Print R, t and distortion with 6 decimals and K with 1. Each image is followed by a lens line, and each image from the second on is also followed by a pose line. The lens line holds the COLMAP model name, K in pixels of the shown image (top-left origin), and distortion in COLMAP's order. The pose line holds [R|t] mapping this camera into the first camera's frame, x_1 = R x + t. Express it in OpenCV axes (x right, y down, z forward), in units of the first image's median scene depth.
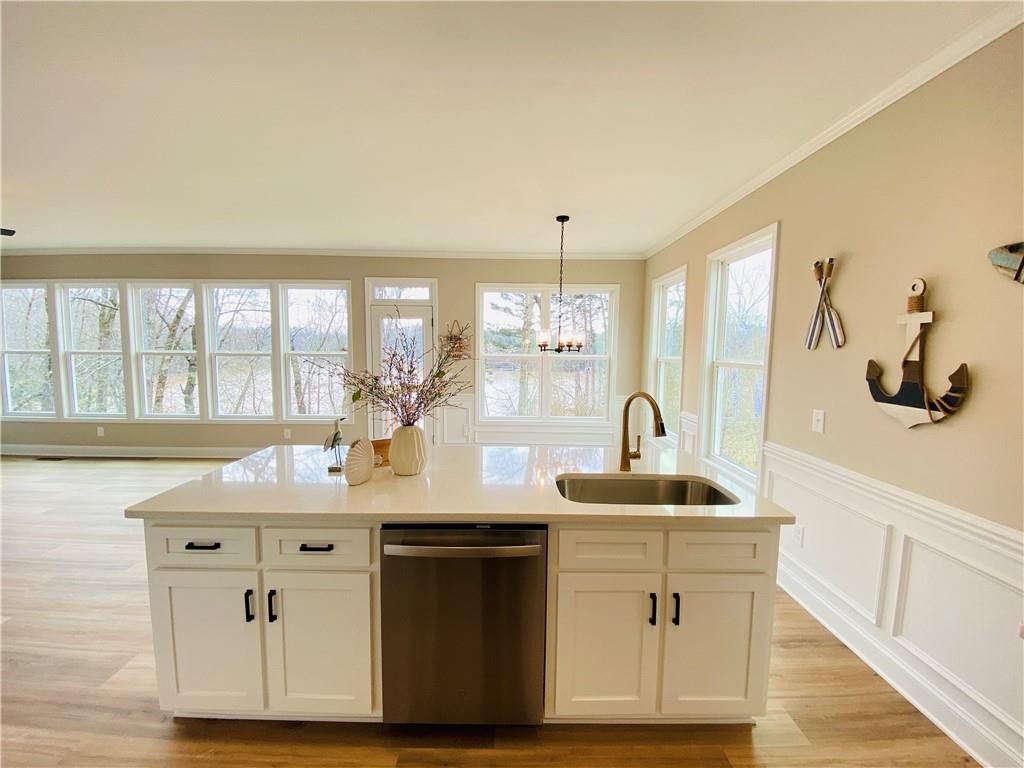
lens RADIAL K [[414.3, 0, 511.5], [0, 414.3, 388.7], [0, 0, 1]] dist [0.024761, -0.022151]
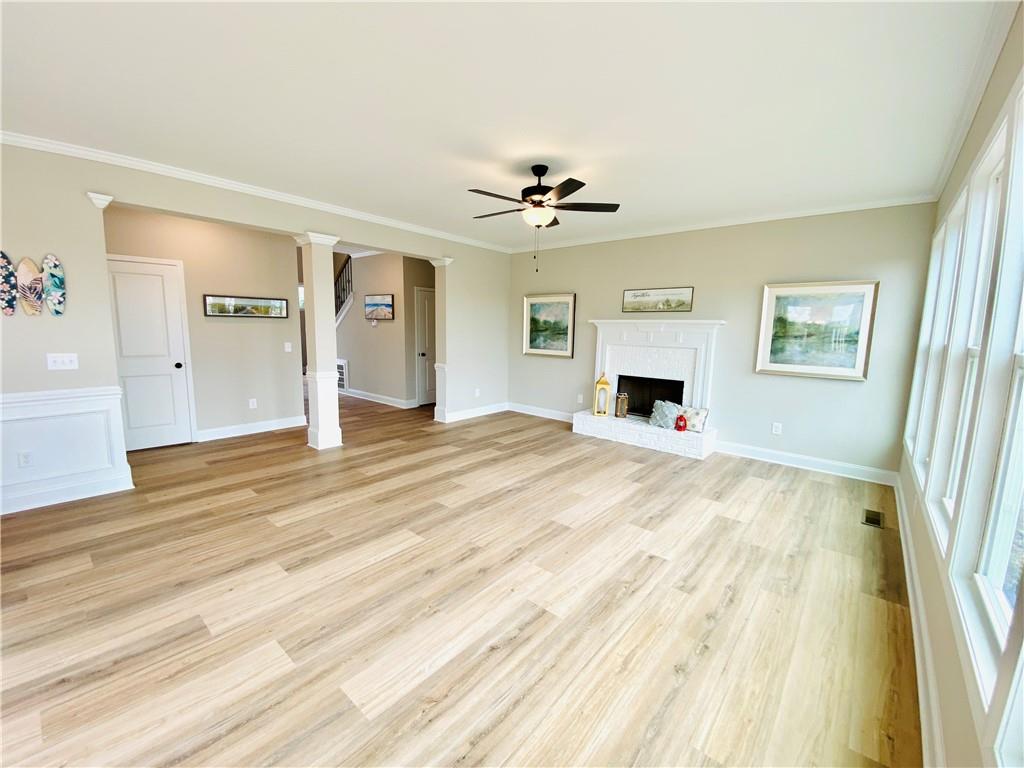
lens RADIAL K [[414.3, 0, 508.7], [0, 414.3, 382.0], [0, 0, 1]] dist [0.024761, -0.022151]
pose [[-0.657766, 0.071848, -0.749787, -0.447843], [-0.101673, 0.977860, 0.182898, -0.121381], [0.746328, 0.196537, -0.635899, 1.362141]]
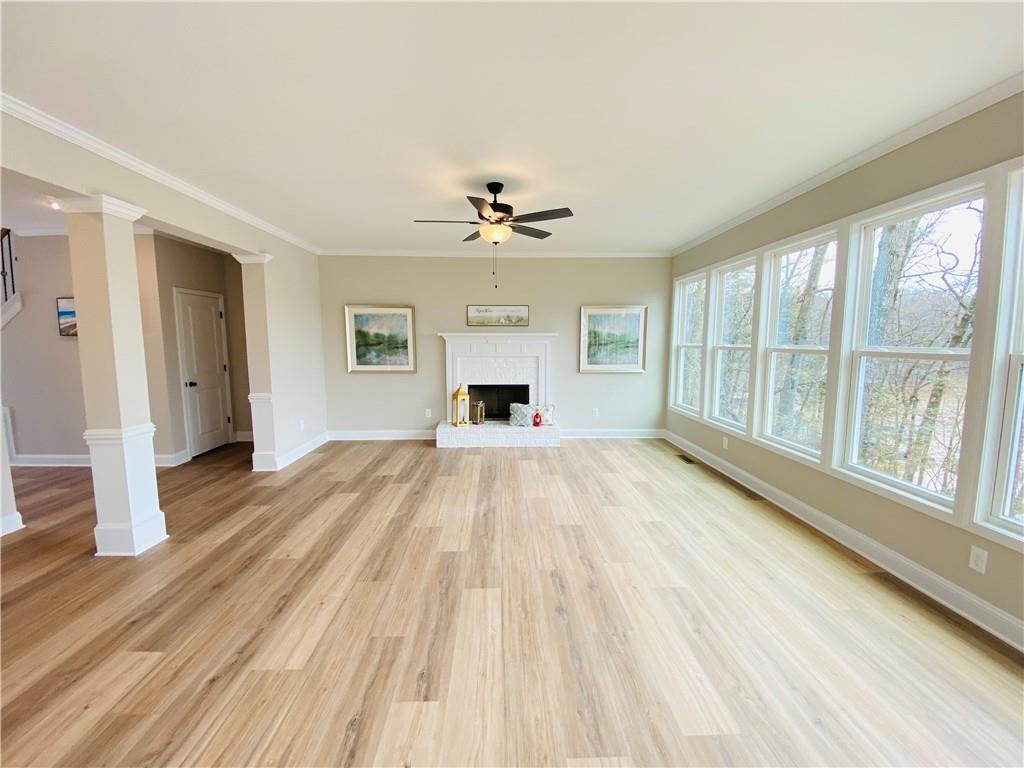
lens RADIAL K [[414.3, 0, 509.1], [0, 414.3, 382.3], [0, 0, 1]] dist [0.024761, -0.022151]
pose [[0.018939, 0.090343, -0.995731, -0.261739], [-0.093339, 0.991720, 0.088204, -0.074187], [0.995454, 0.091270, 0.027215, 0.792236]]
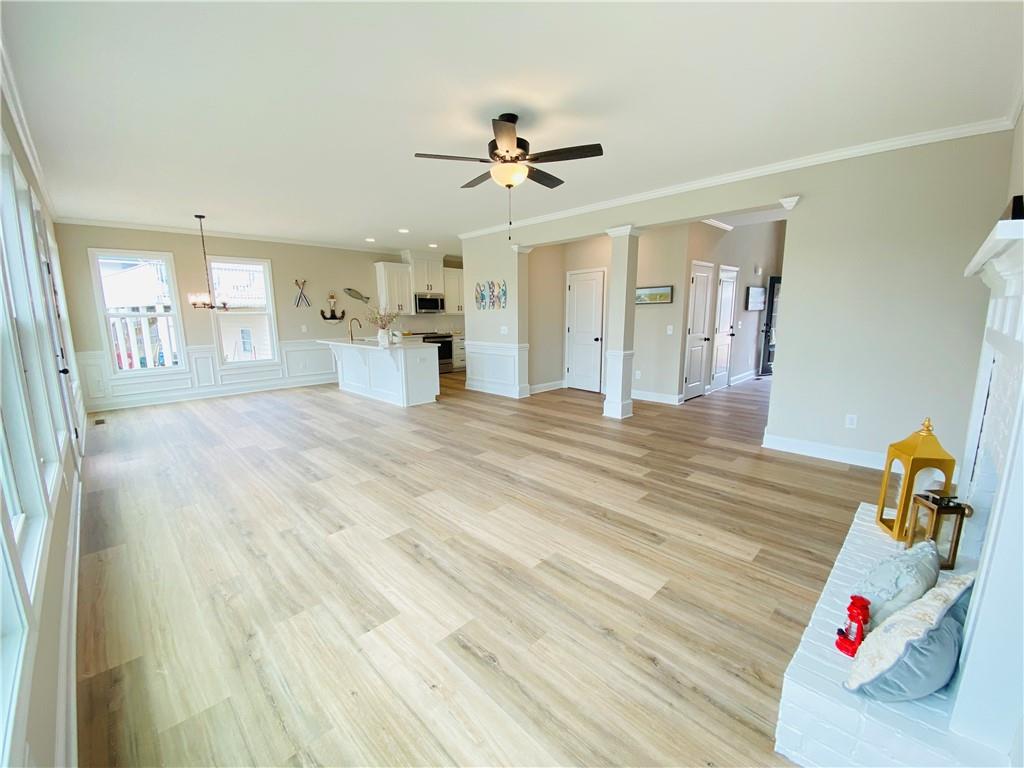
lens RADIAL K [[414.3, 0, 514.9], [0, 414.3, 386.1], [0, 0, 1]] dist [0.024761, -0.022151]
pose [[-0.703420, -0.130342, 0.698722, -1.819154], [0.069340, 0.965769, 0.249964, -0.126505], [-0.707384, 0.224279, -0.670303, 1.370254]]
